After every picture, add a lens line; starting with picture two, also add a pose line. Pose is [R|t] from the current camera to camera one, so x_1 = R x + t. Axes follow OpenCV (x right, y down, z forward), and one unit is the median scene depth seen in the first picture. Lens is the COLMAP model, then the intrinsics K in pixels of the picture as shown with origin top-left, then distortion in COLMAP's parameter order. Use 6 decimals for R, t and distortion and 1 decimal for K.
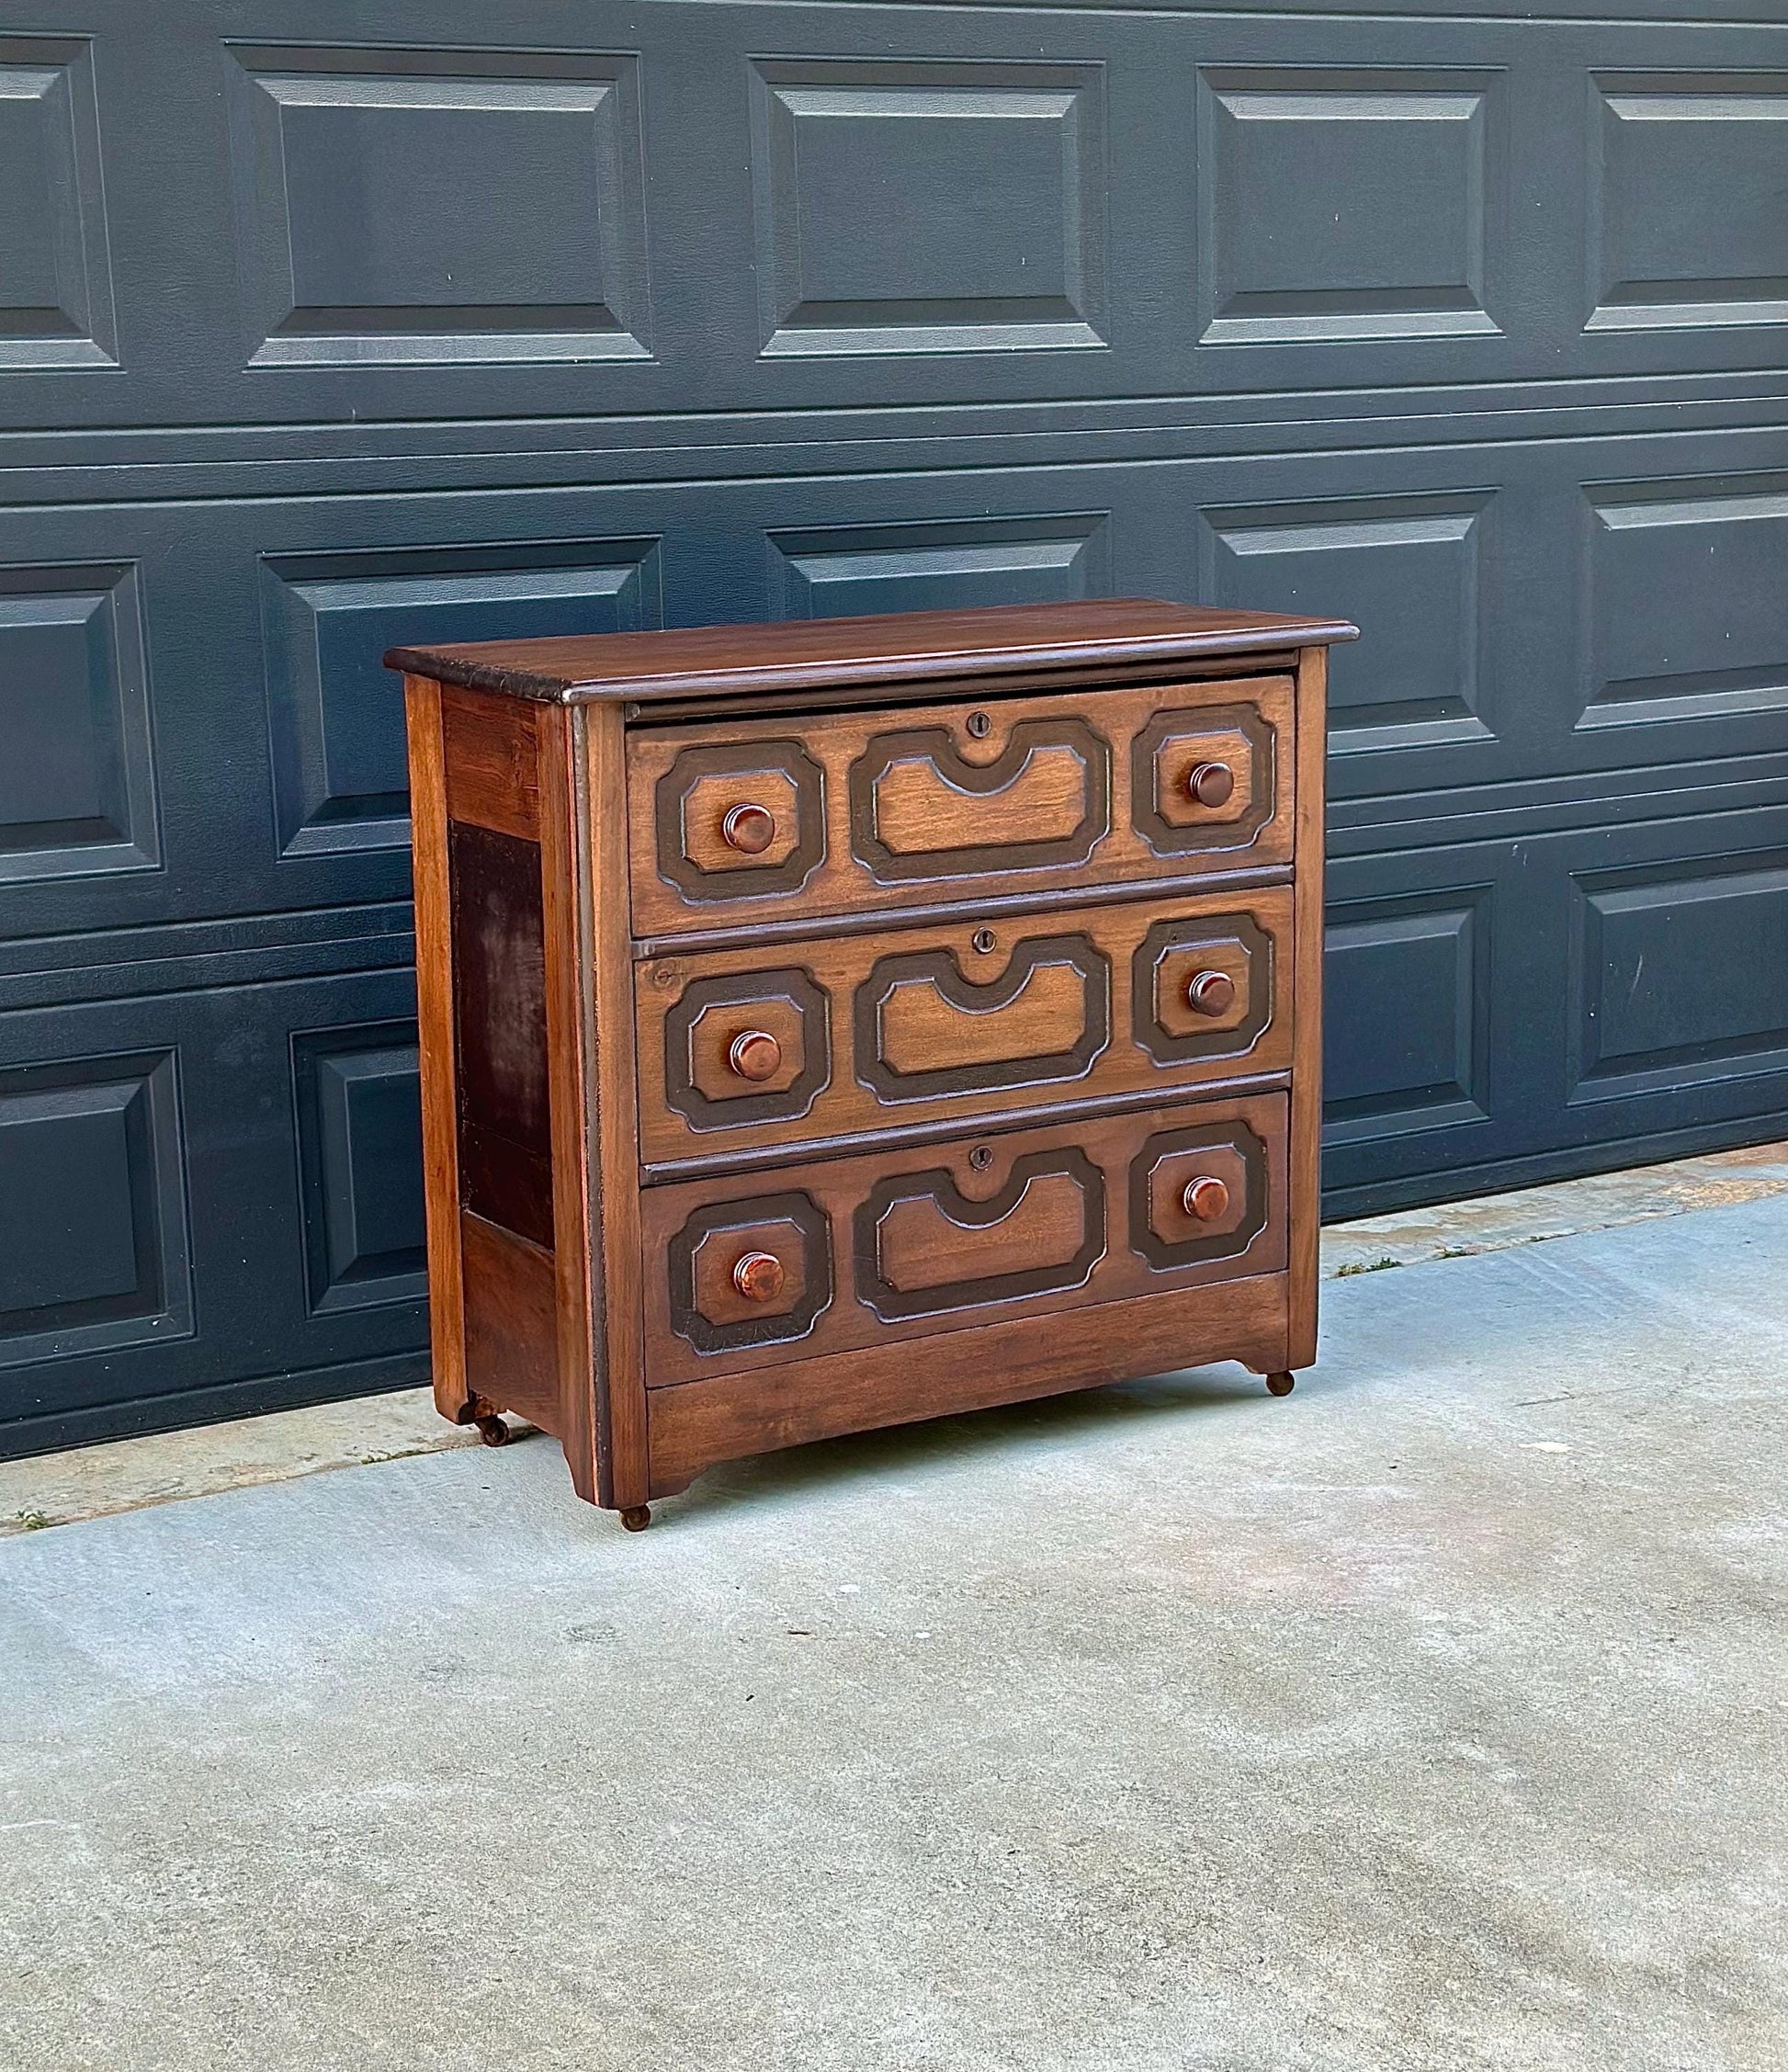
lens RADIAL K [[3610.6, 0, 922.0], [0, 3610.6, 1117.3], [0, 0, 1]] dist [0.139553, 0.062598]
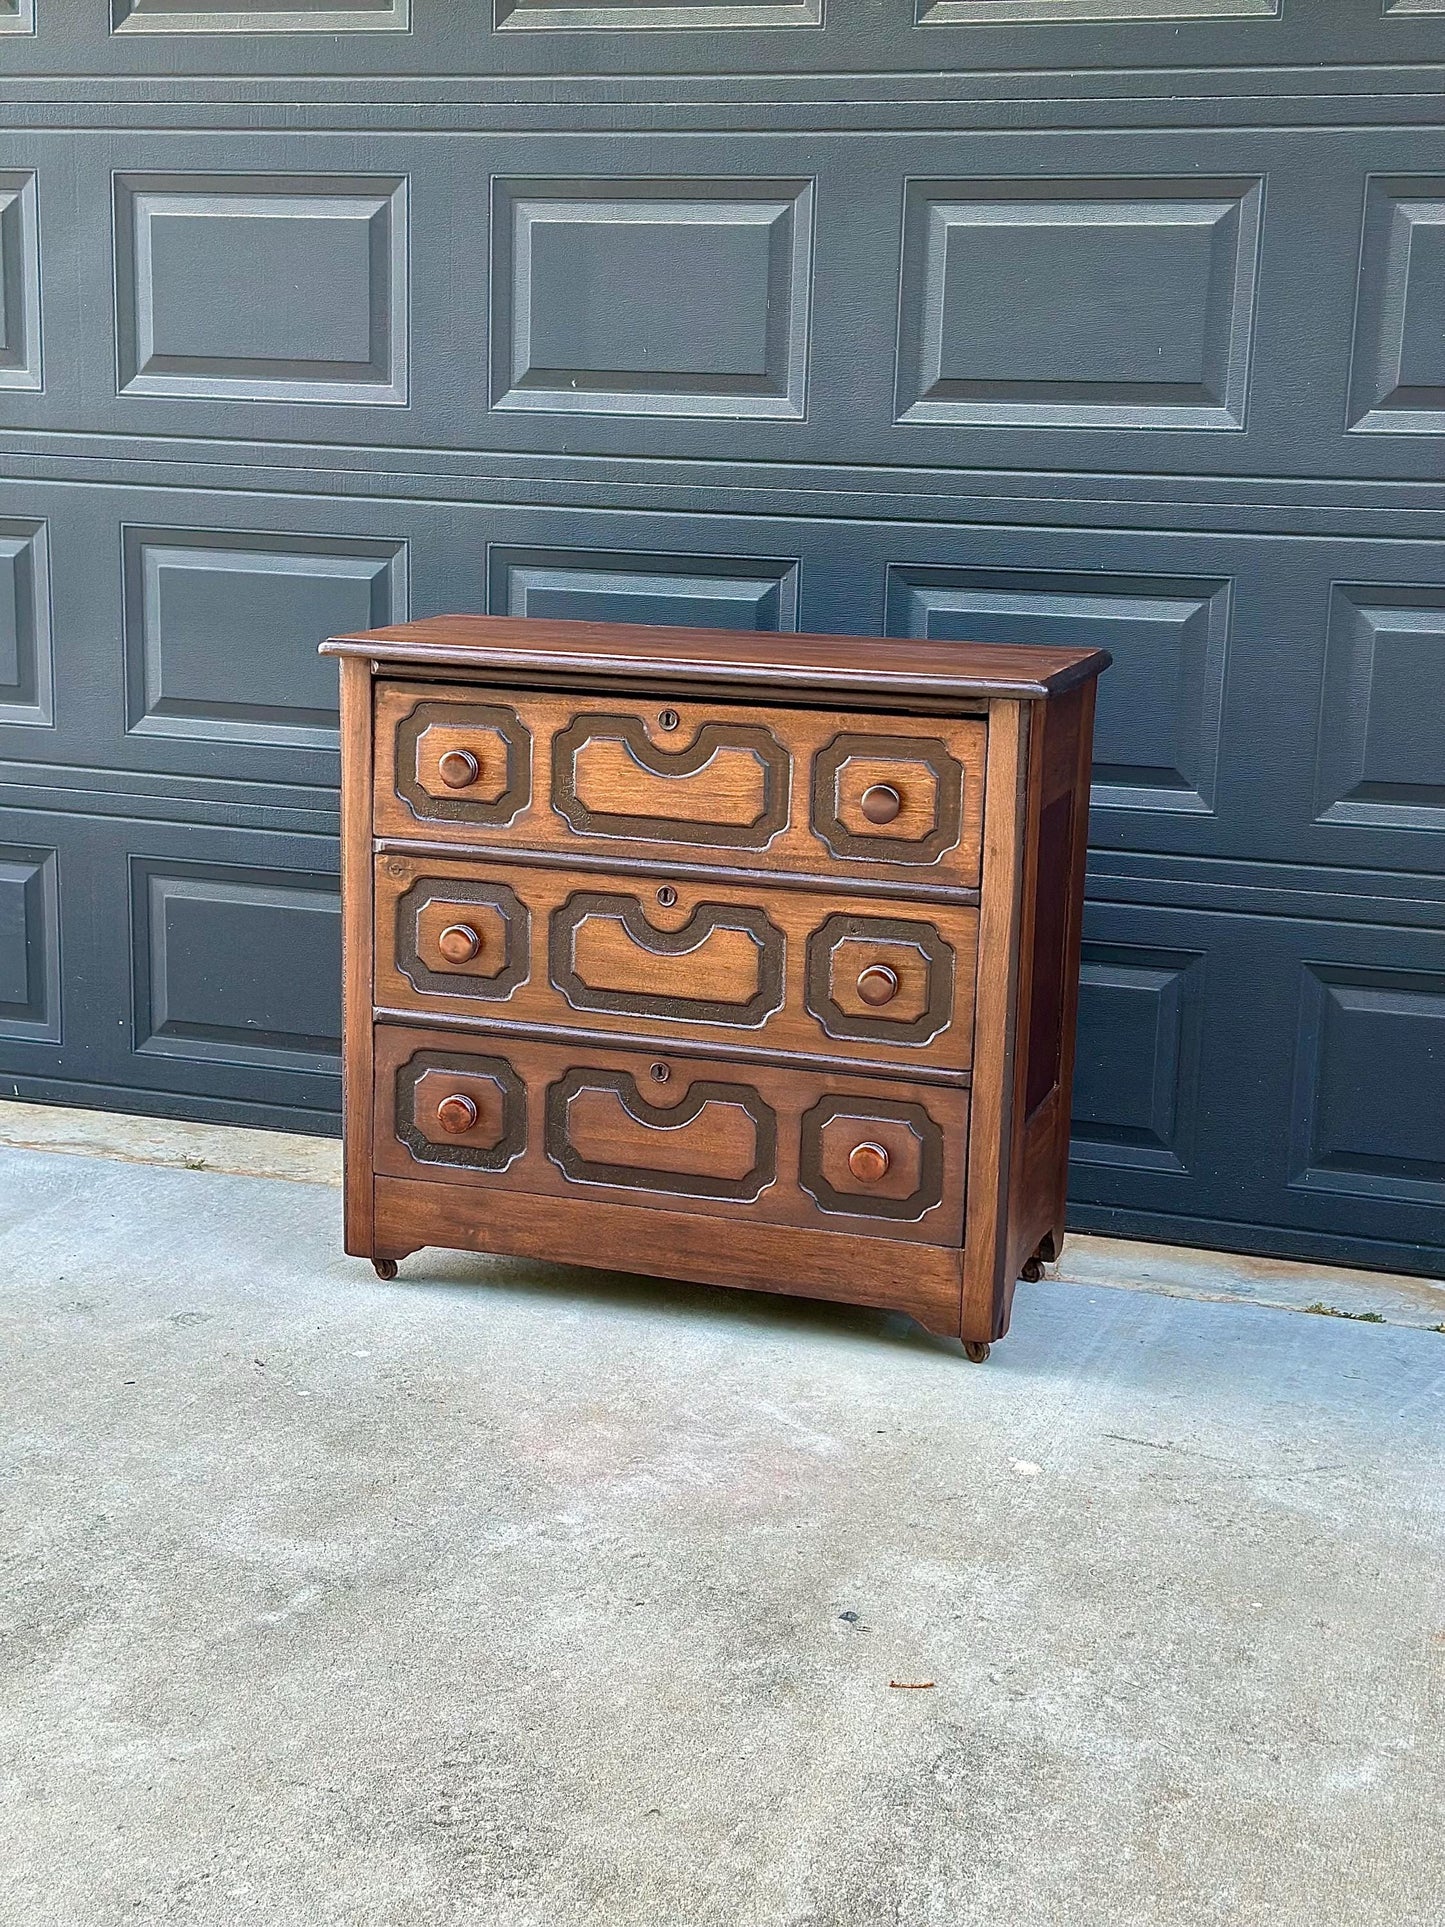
lens RADIAL K [[2714.9, 0, 722.5], [0, 2714.9, 963.5], [0, 0, 1]] dist [0.157984, -0.079405]
pose [[0.638344, 0.193998, -0.744904, 0.709362], [-0.204382, 0.975701, 0.078960, -0.101848], [0.742122, 0.101841, 0.662482, 0.403373]]
